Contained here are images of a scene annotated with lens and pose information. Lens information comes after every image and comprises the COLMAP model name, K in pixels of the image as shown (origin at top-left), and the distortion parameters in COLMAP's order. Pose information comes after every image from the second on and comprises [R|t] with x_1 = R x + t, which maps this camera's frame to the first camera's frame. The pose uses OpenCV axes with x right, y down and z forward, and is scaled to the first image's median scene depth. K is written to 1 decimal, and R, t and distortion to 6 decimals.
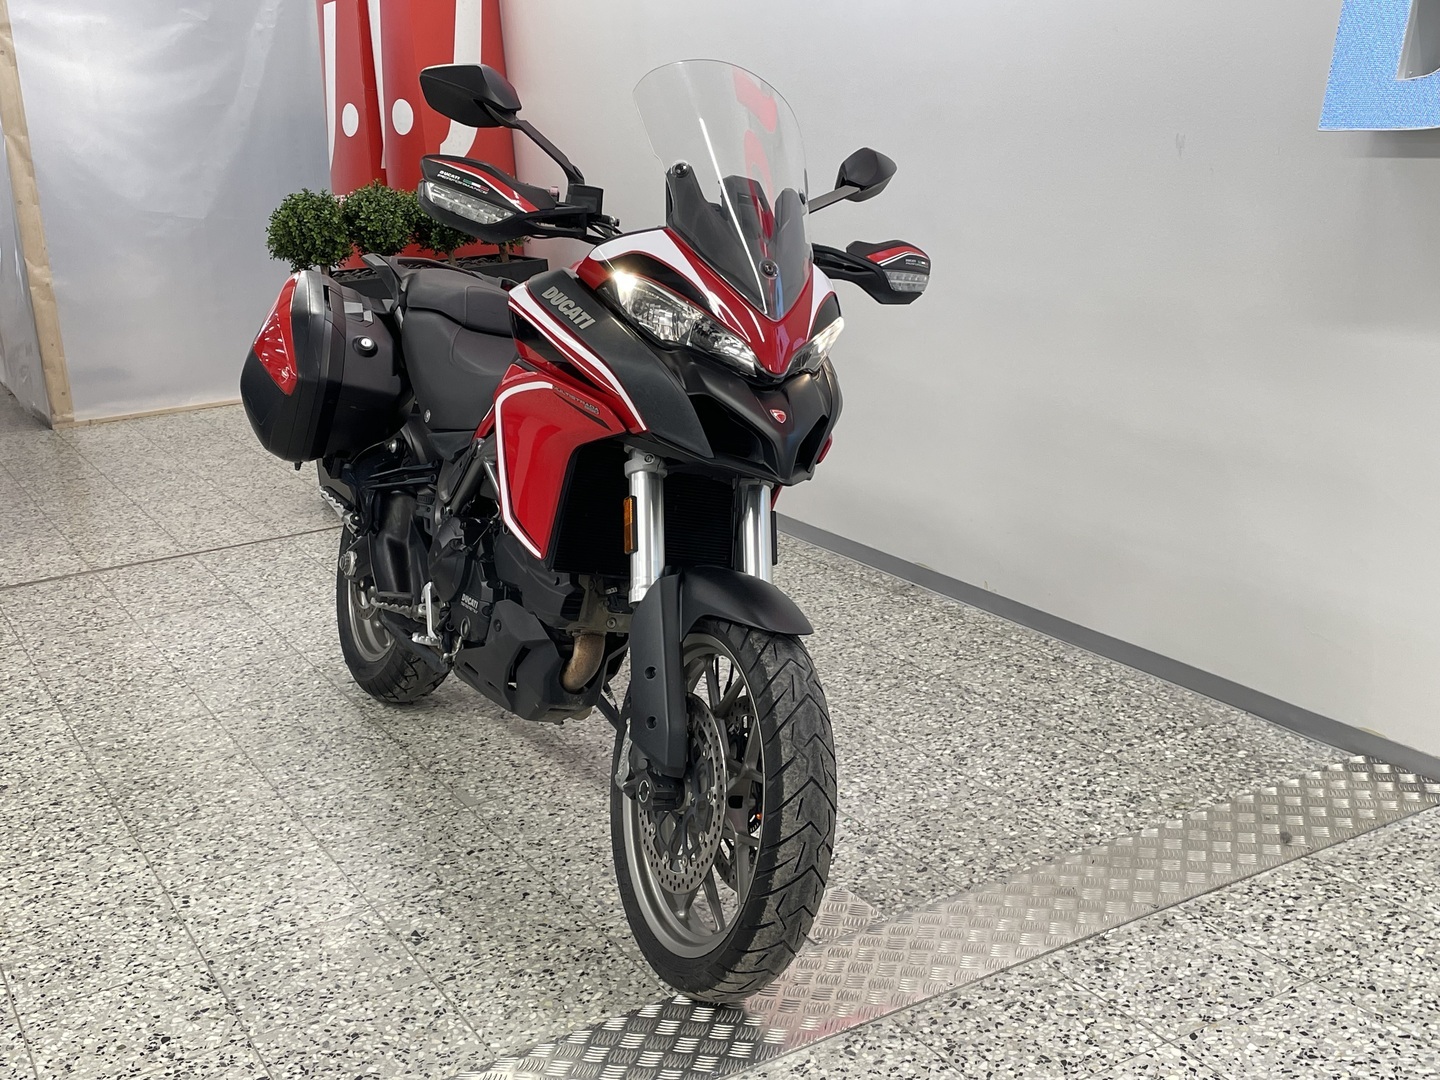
lens RADIAL K [[1649.9, 0, 729.8], [0, 1649.9, 552.3], [0, 0, 1]] dist [0.141381, -0.323953]
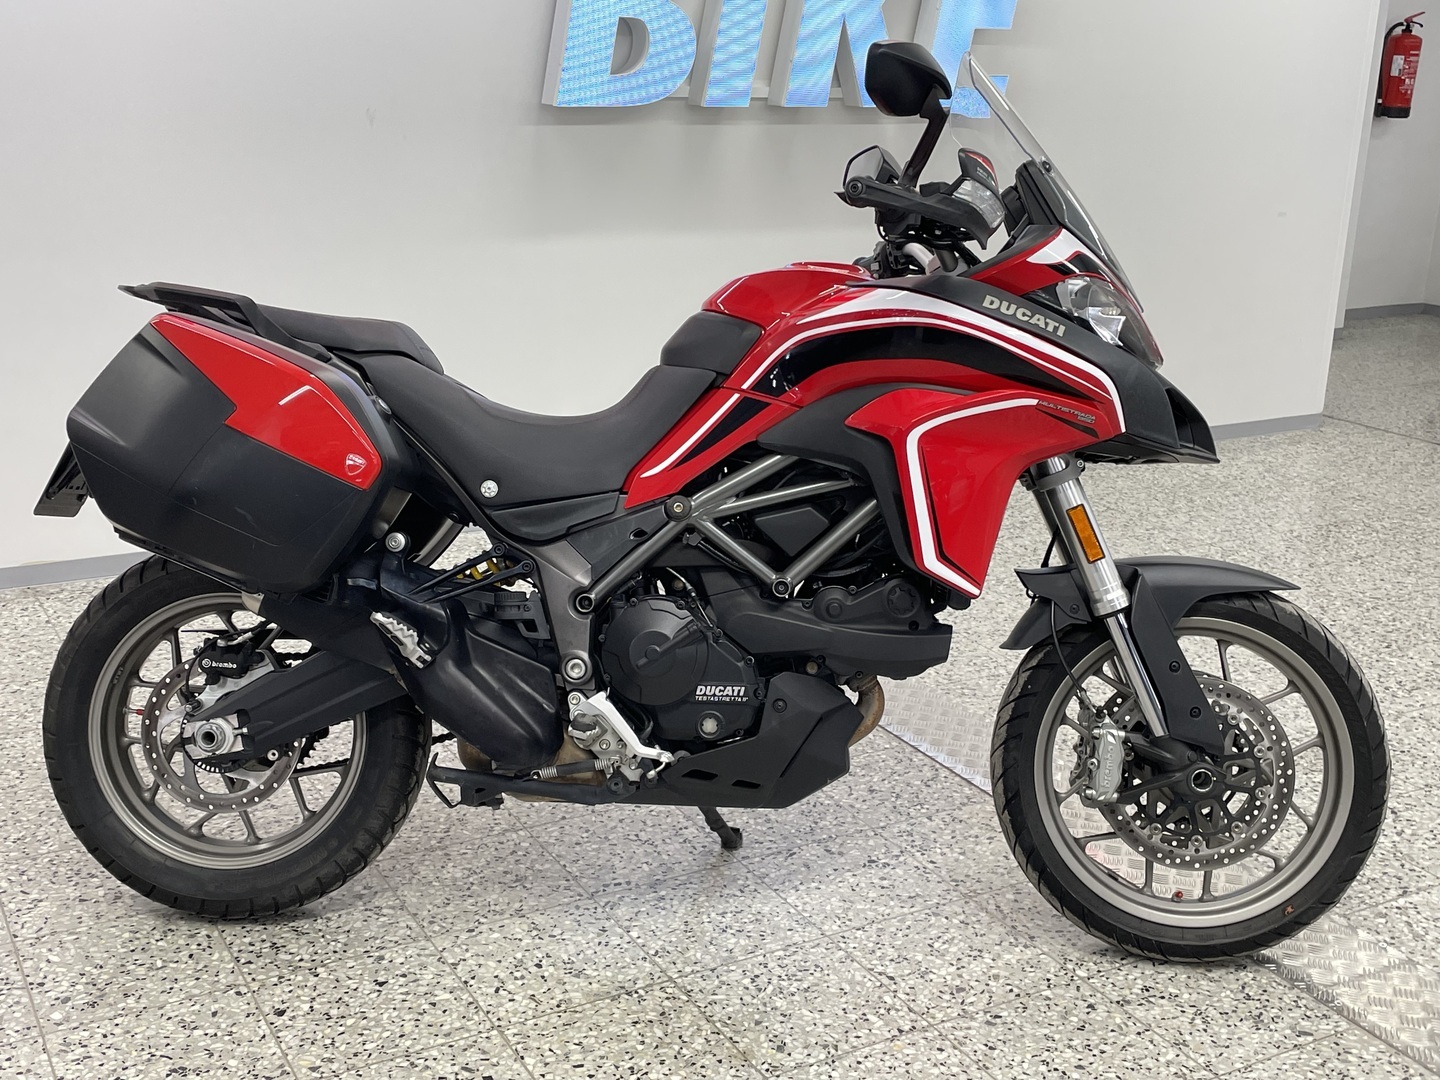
lens RADIAL K [[1649.9, 0, 729.8], [0, 1649.9, 552.3], [0, 0, 1]] dist [0.141381, -0.323953]
pose [[0.513473, -0.186868, 0.837512, -0.929139], [0.181543, 0.977565, 0.106814, -0.139589], [-0.838682, 0.097198, 0.535877, 0.617500]]
